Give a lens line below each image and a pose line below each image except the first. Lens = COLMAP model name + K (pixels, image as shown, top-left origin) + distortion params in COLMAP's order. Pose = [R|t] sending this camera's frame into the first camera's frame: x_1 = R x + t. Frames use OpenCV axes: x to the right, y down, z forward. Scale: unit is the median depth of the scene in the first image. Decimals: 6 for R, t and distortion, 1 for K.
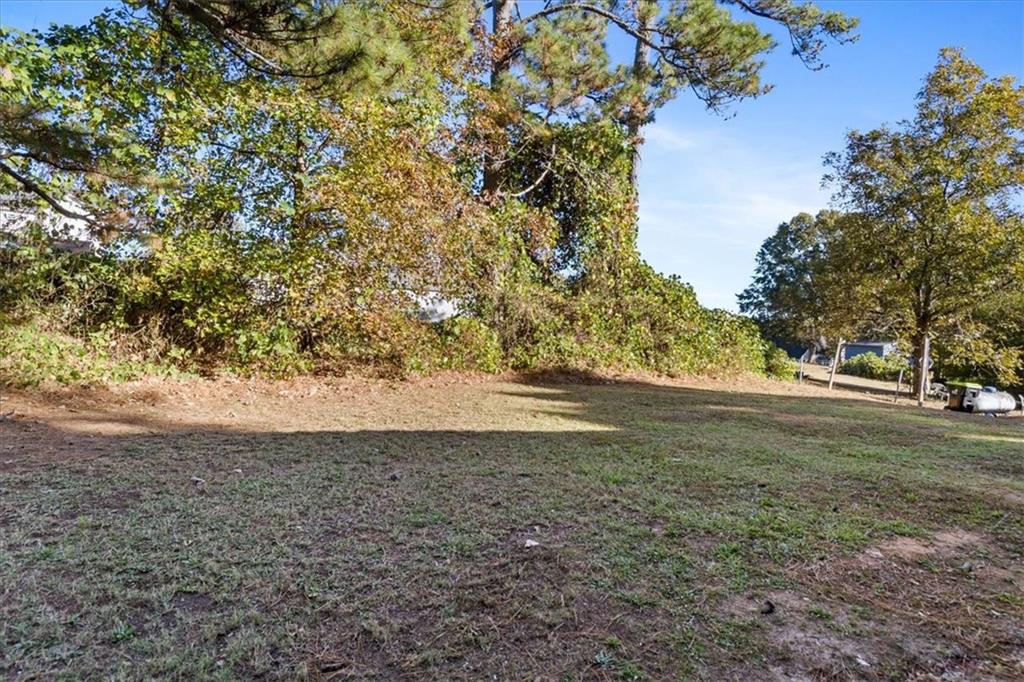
lens RADIAL K [[535.5, 0, 518.6], [0, 535.5, 335.2], [0, 0, 1]] dist [0.006750, -0.000306]
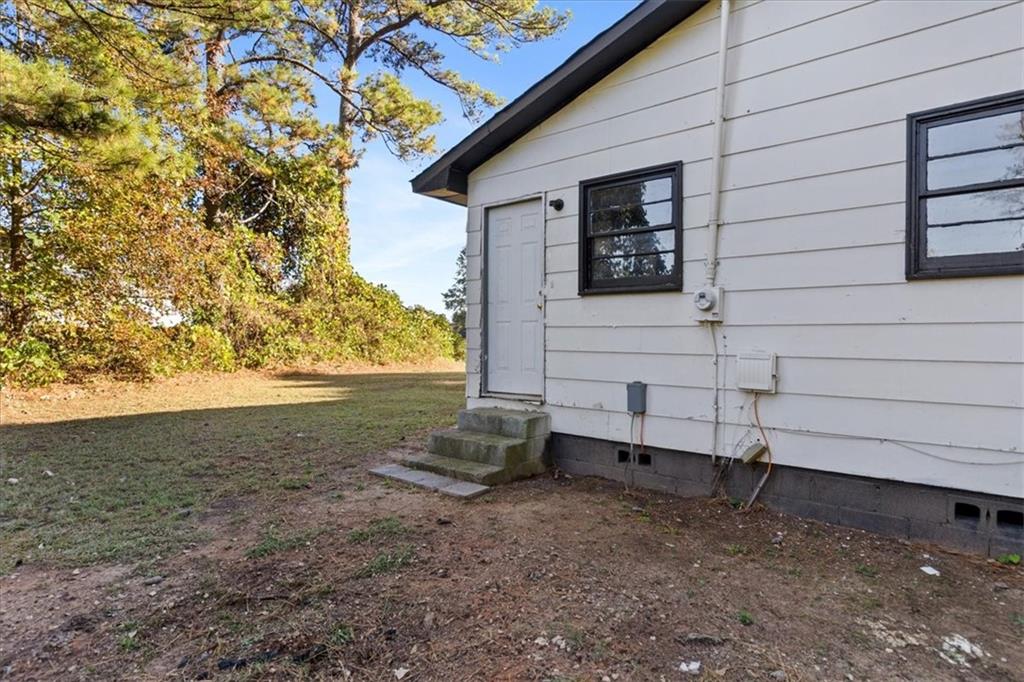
lens RADIAL K [[535.5, 0, 521.0], [0, 535.5, 333.7], [0, 0, 1]] dist [0.006750, -0.000306]
pose [[0.870085, -0.045779, 0.490771, -0.052386], [0.043425, 0.998925, 0.016192, -0.003322], [-0.490985, 0.007223, 0.871138, -0.281677]]
